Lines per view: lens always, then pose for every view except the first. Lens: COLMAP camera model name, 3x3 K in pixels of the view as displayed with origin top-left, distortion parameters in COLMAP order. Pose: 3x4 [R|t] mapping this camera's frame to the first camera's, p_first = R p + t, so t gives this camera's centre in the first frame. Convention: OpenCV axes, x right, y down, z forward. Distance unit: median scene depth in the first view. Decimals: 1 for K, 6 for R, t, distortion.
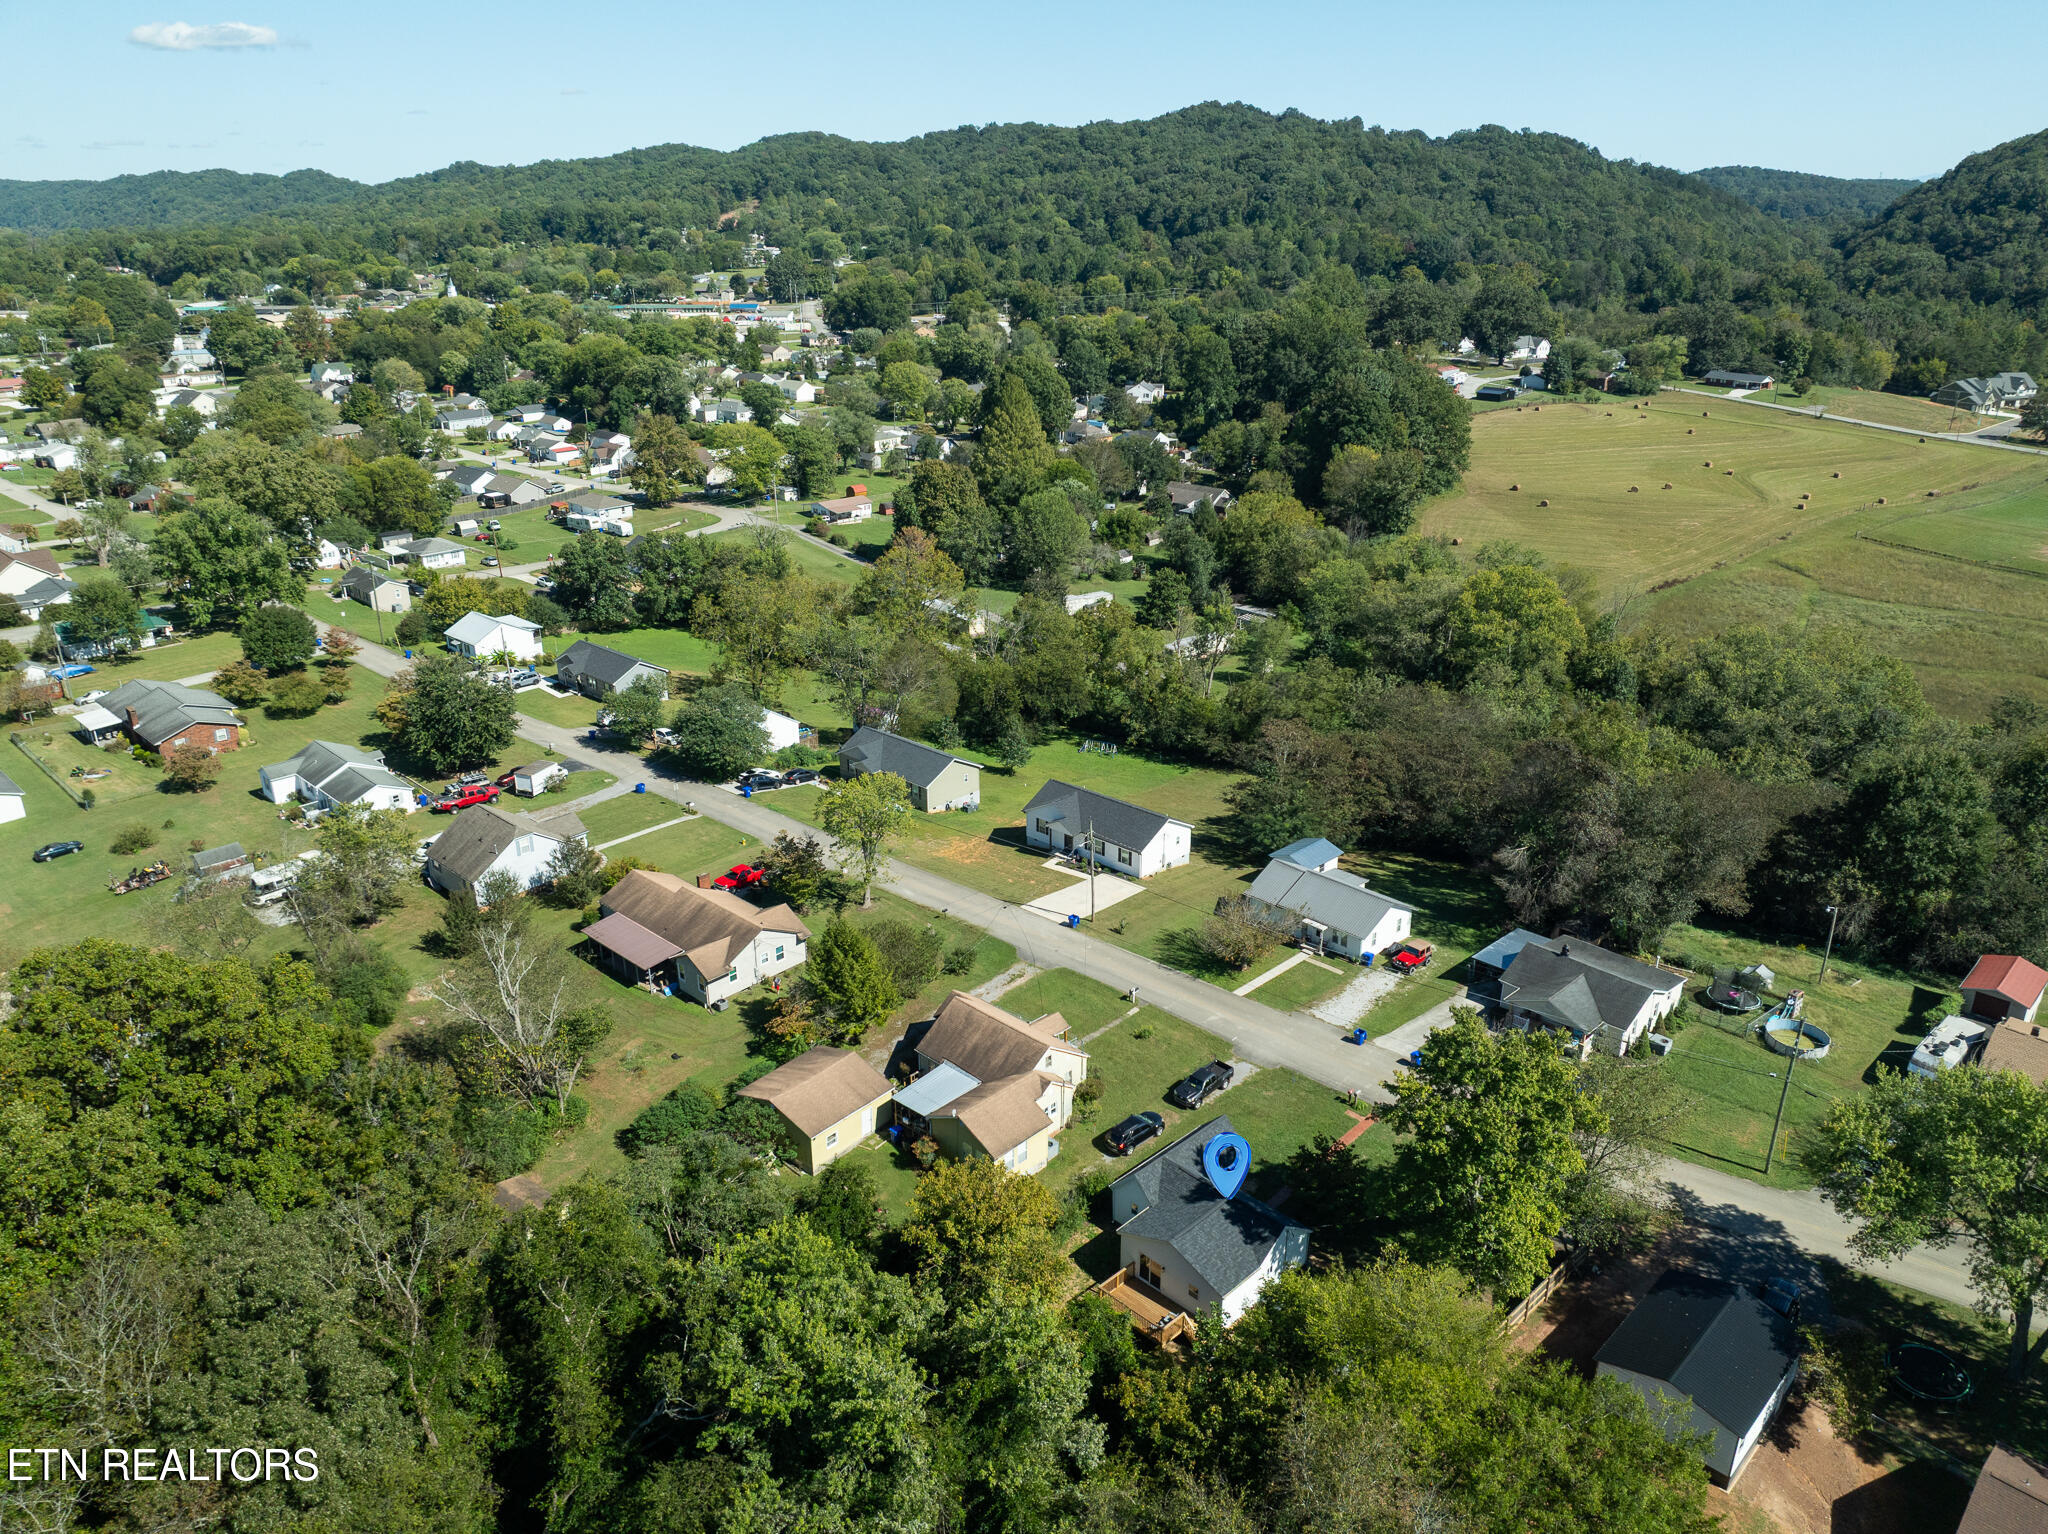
lens RADIAL K [[1453.3, 0, 1035.2], [0, 1453.3, 759.2], [0, 0, 1]] dist [-0.042029, 0.003782]
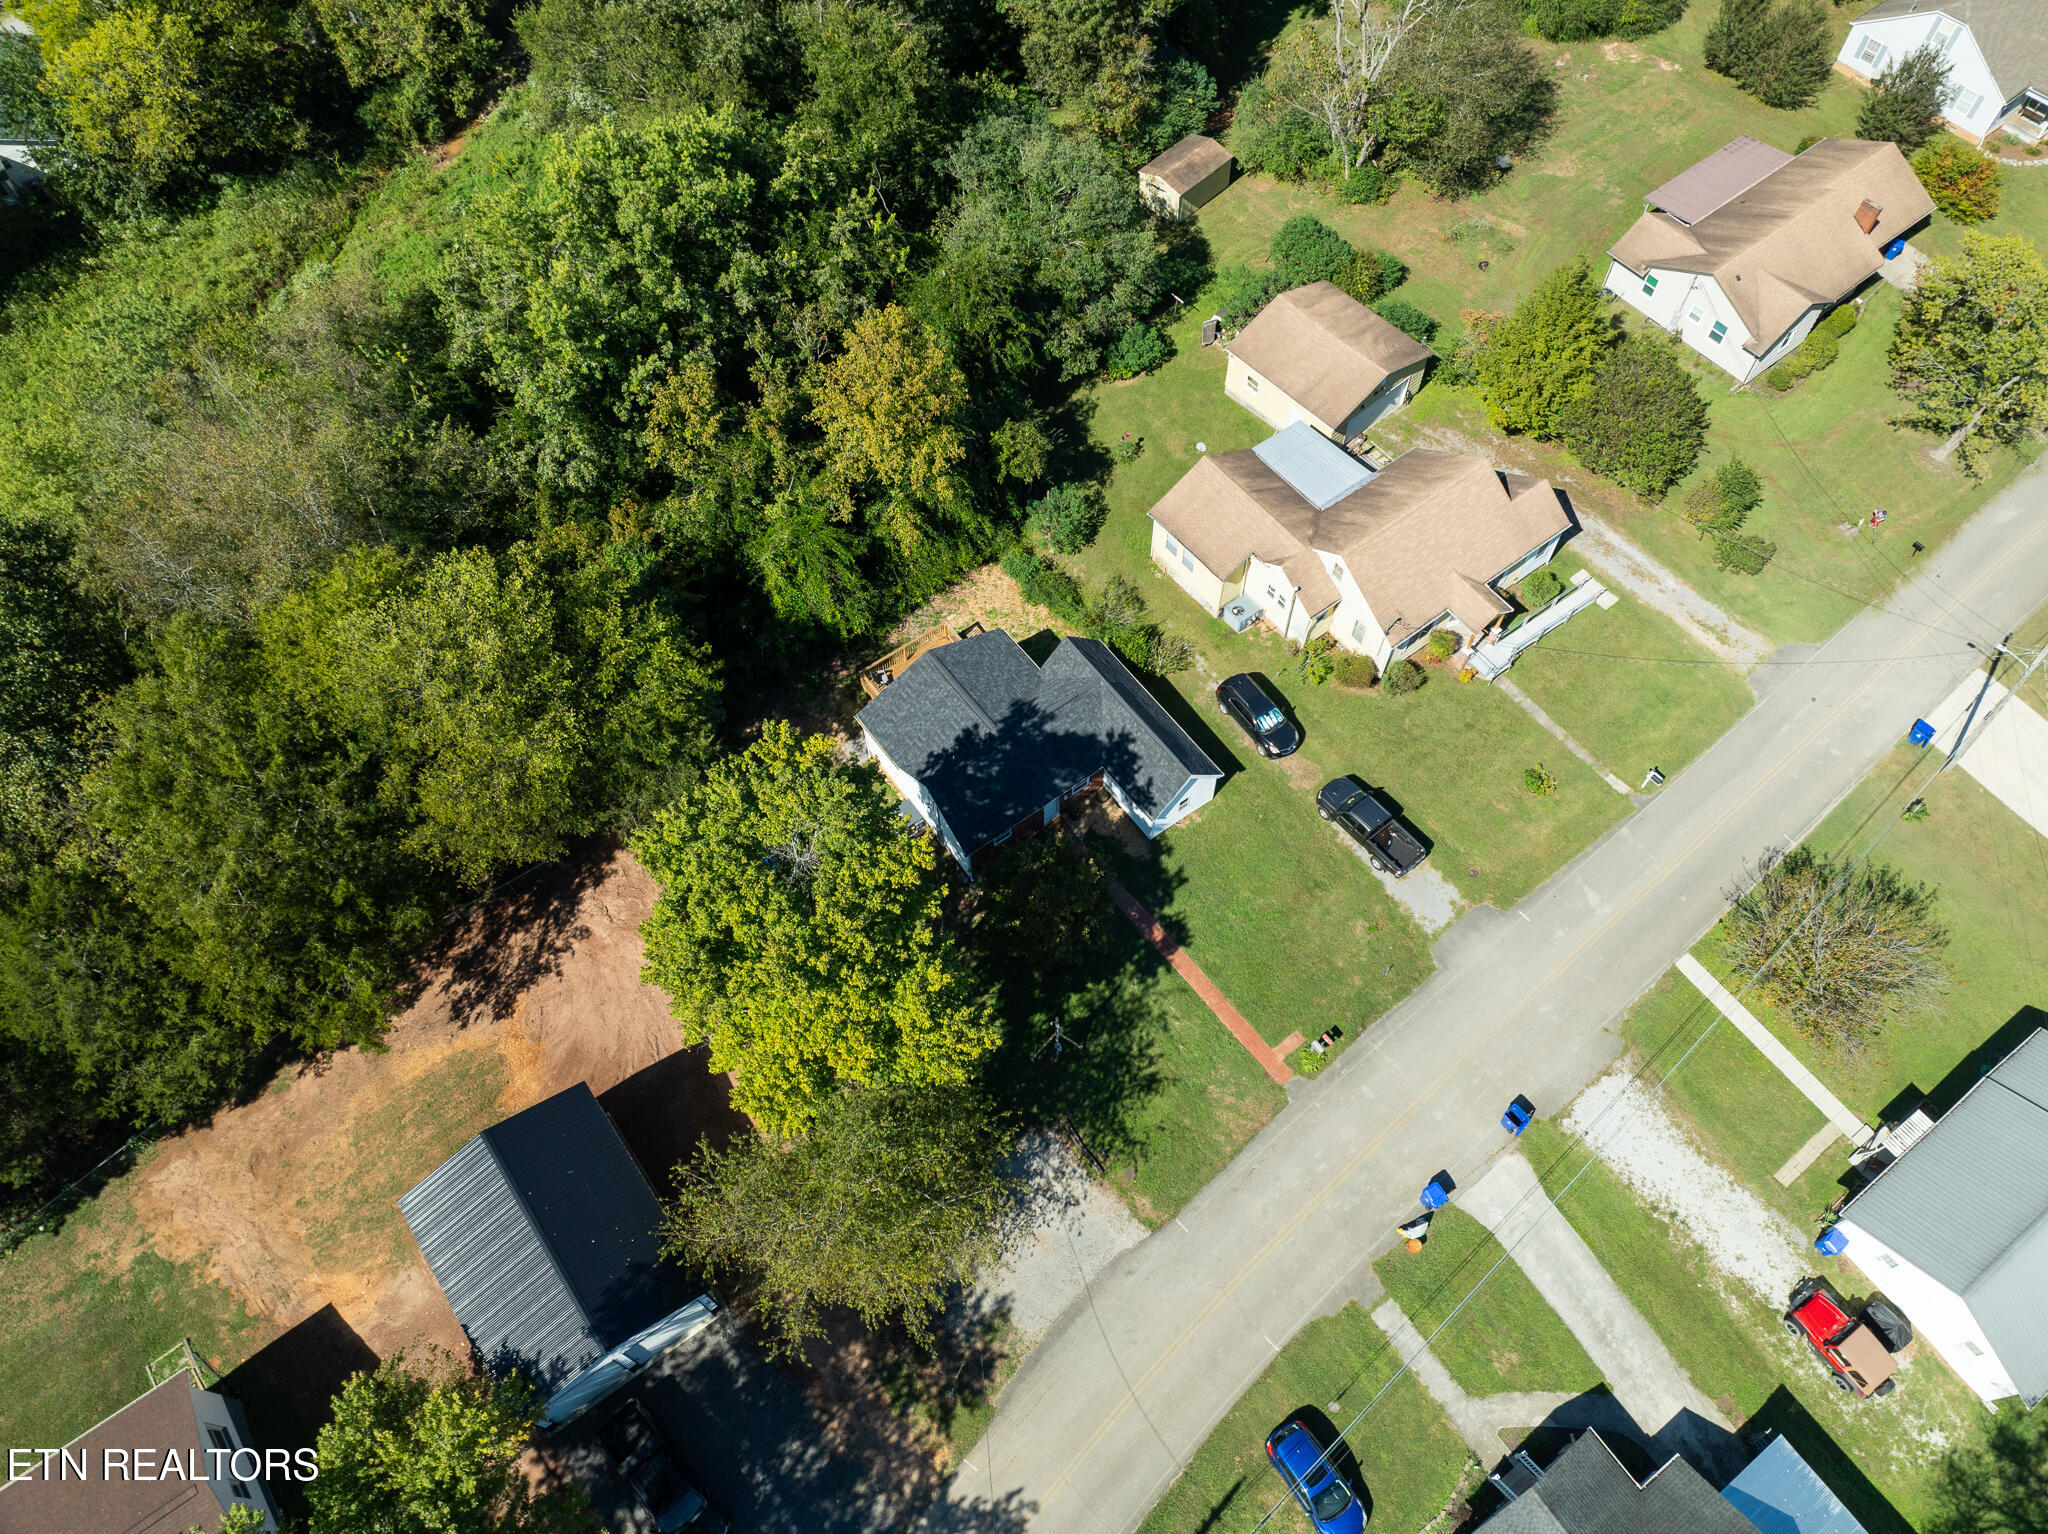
lens RADIAL K [[1453.3, 0, 1035.2], [0, 1453.3, 759.2], [0, 0, 1]] dist [-0.042029, 0.003782]
pose [[-0.155072, 0.846499, -0.509306, 0.388097], [-0.347599, 0.435823, 0.830201, -0.227975], [0.924731, 0.305775, 0.226658, 0.650445]]
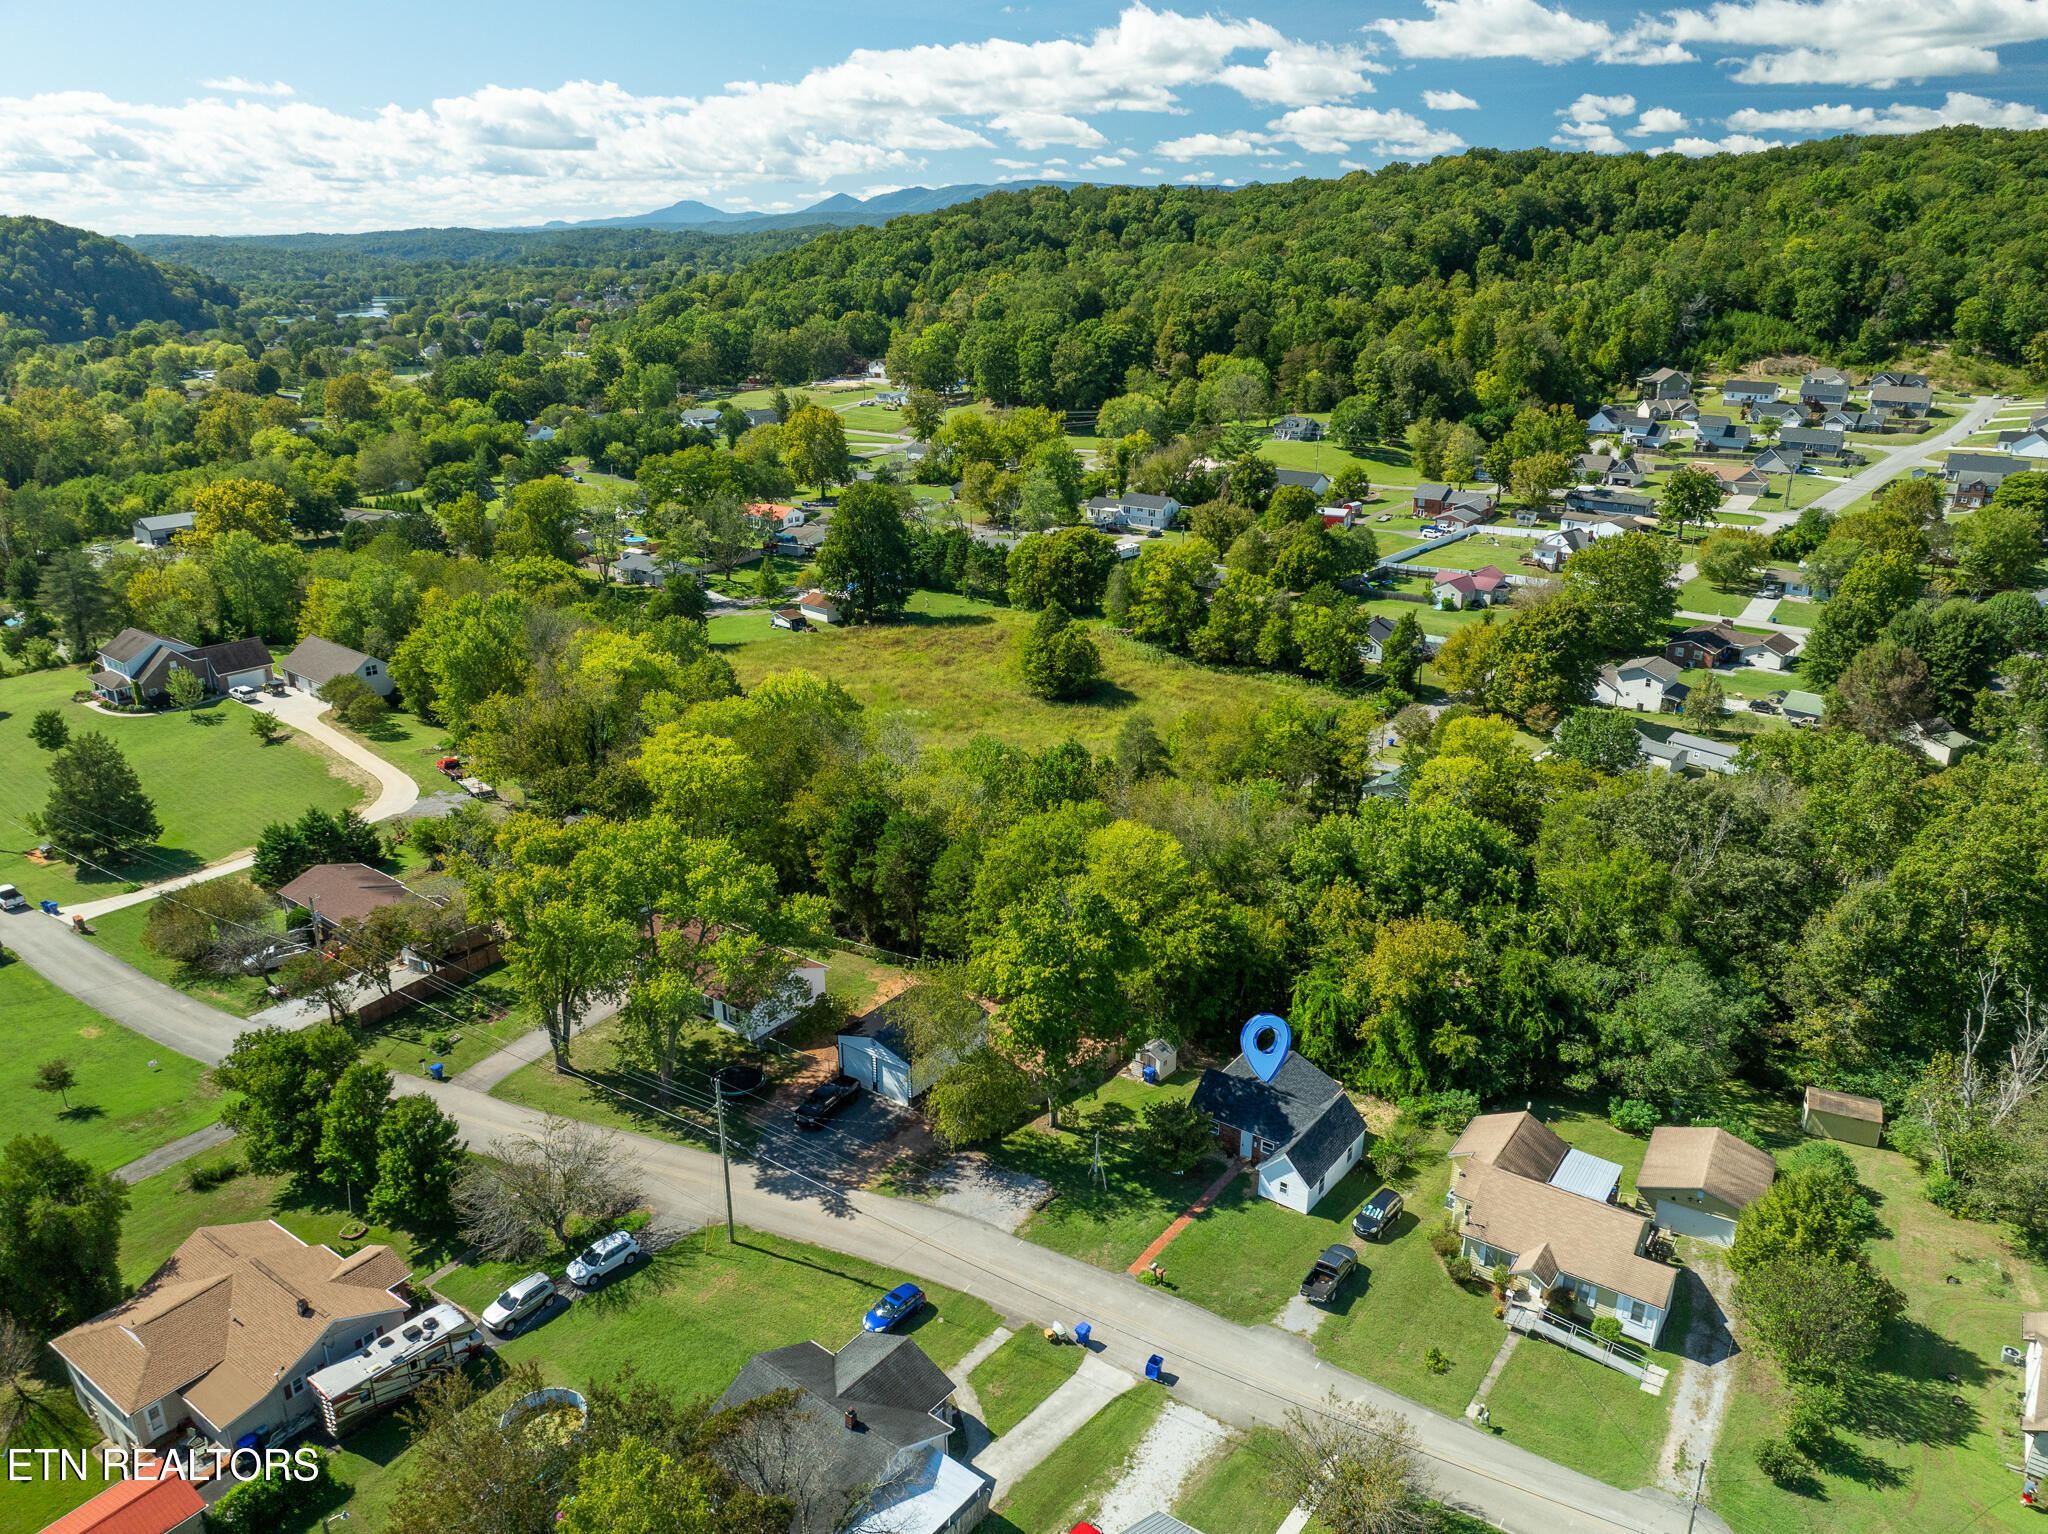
lens RADIAL K [[1453.3, 0, 1035.2], [0, 1453.3, 759.2], [0, 0, 1]] dist [-0.042029, 0.003782]
pose [[-0.989040, 0.045597, -0.140430, 0.357988], [-0.056473, 0.761973, 0.645142, -0.499154], [0.136420, 0.646002, -0.751047, 1.287177]]
